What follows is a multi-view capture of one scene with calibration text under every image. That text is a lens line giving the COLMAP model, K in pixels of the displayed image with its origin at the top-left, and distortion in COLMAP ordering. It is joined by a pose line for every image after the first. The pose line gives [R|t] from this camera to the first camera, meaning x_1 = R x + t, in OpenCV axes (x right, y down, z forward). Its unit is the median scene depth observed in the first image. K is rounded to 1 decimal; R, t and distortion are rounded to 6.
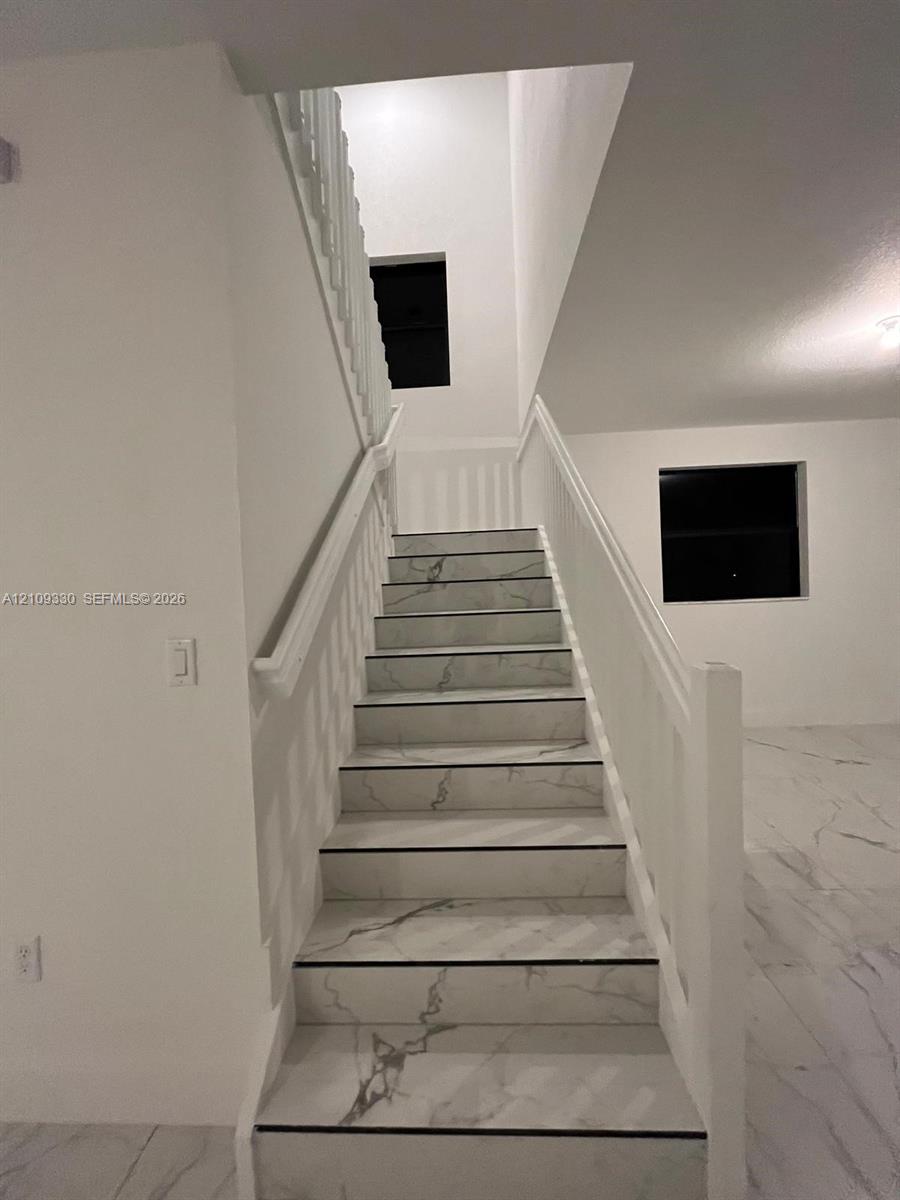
lens RADIAL K [[483.8, 0, 450.3], [0, 483.8, 597.0], [0, 0, 1]] dist [-0.000755, -0.000347]
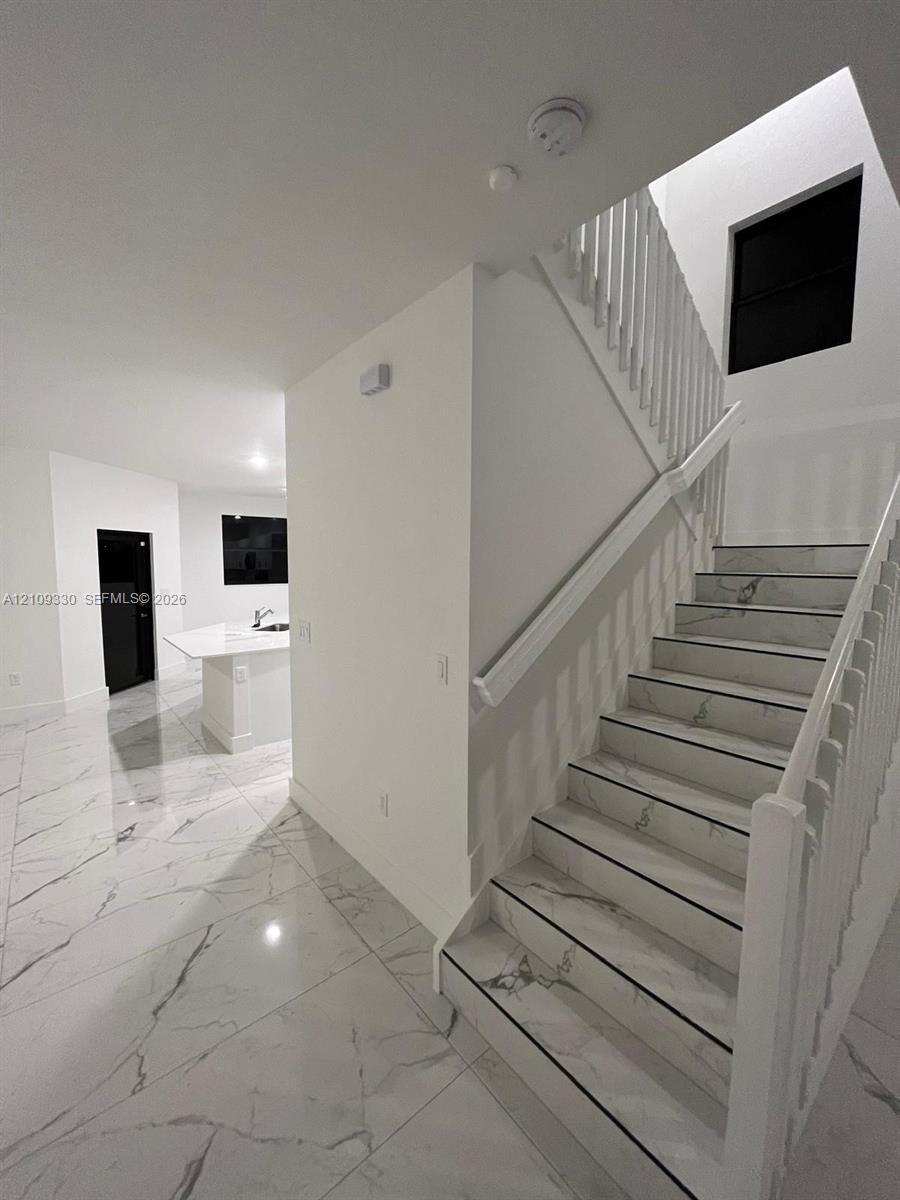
lens RADIAL K [[483.8, 0, 450.3], [0, 483.8, 597.0], [0, 0, 1]] dist [-0.000755, -0.000347]
pose [[0.677645, 0.102354, -0.728231, 0.519962], [-0.044956, 0.994180, 0.097900, -0.221615], [0.734014, -0.033603, 0.678303, -0.068553]]
